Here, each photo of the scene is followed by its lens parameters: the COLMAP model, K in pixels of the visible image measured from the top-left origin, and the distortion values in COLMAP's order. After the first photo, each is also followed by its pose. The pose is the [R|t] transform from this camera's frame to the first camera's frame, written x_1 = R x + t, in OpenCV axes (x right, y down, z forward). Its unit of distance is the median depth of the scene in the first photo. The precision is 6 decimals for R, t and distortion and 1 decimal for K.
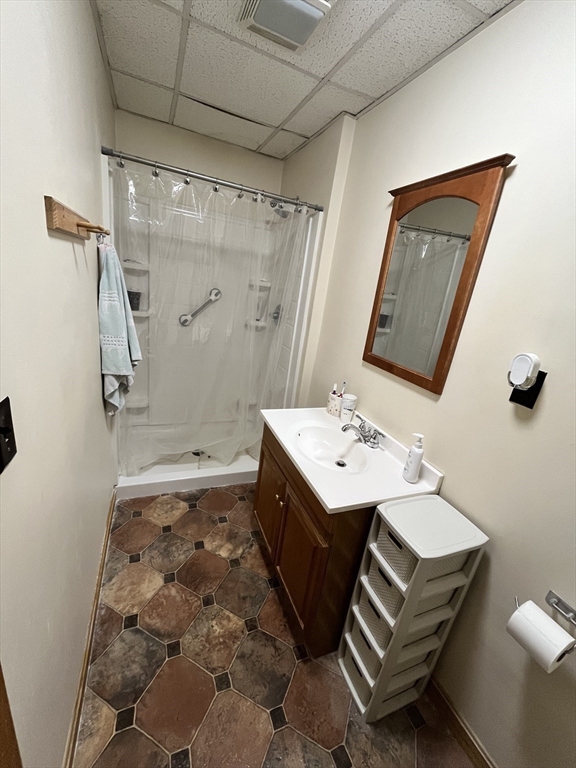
lens RADIAL K [[312.0, 0, 288.2], [0, 312.0, 381.9], [0, 0, 1]] dist [-0.004745, -0.000106]
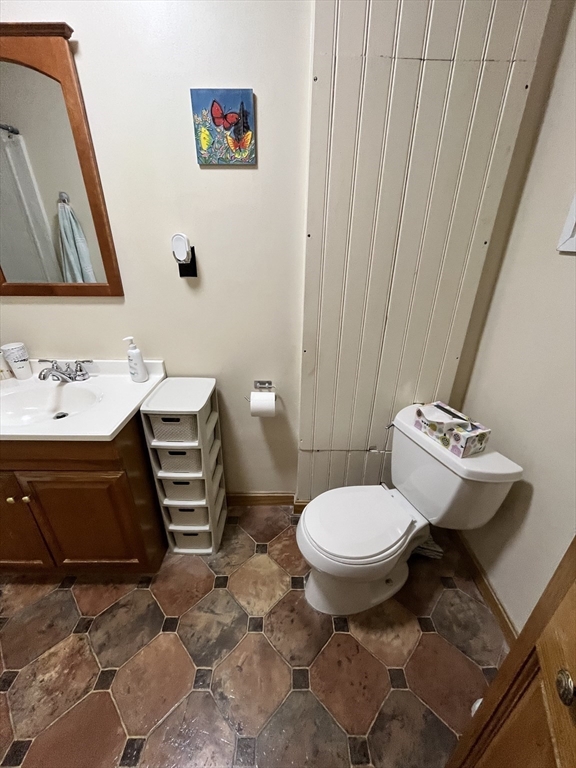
lens RADIAL K [[312.0, 0, 288.6], [0, 312.0, 385.7], [0, 0, 1]] dist [-0.004745, -0.000106]
pose [[0.368705, -0.509676, 0.777359, -0.283219], [0.321090, 0.854634, 0.408046, 0.050260], [-0.872329, 0.099154, 0.478760, 0.030471]]
